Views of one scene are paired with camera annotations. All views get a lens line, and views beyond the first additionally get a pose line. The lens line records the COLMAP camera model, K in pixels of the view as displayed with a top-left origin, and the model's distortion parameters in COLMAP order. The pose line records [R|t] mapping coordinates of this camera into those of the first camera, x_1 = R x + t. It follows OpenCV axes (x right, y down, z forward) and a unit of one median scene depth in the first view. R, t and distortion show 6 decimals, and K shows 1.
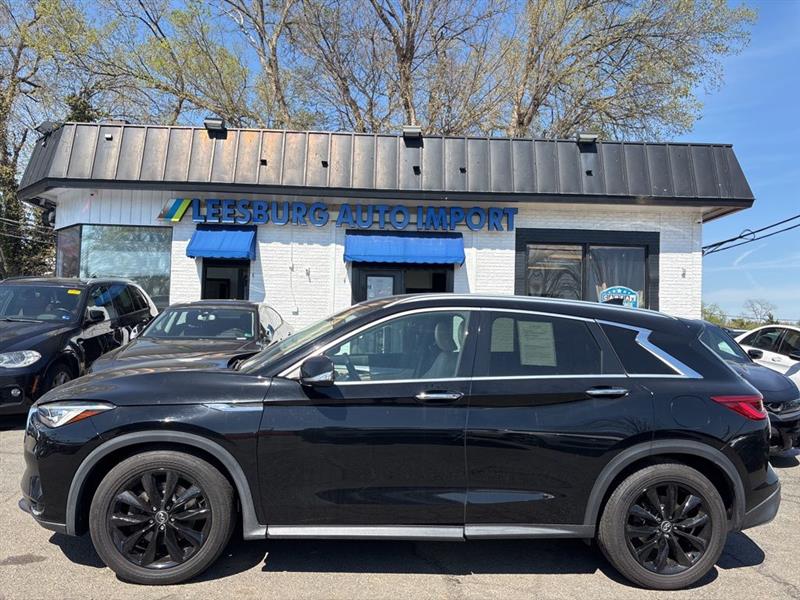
lens RADIAL K [[580.2, 0, 386.8], [0, 580.2, 297.5], [0, 0, 1]] dist [0.033584, 0.000388]
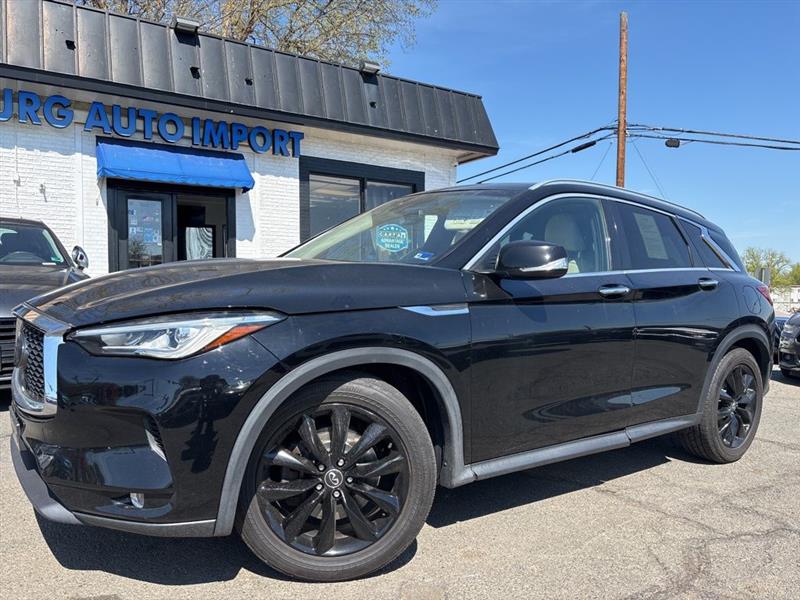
lens RADIAL K [[599.4, 0, 400.6], [0, 599.4, 287.3], [0, 0, 1]] dist [0.068052, -0.089514]
pose [[0.861610, -0.023826, 0.507011, -0.137465], [-0.013943, 0.997410, 0.070566, 0.022224], [-0.507379, -0.067869, 0.859046, 0.079628]]
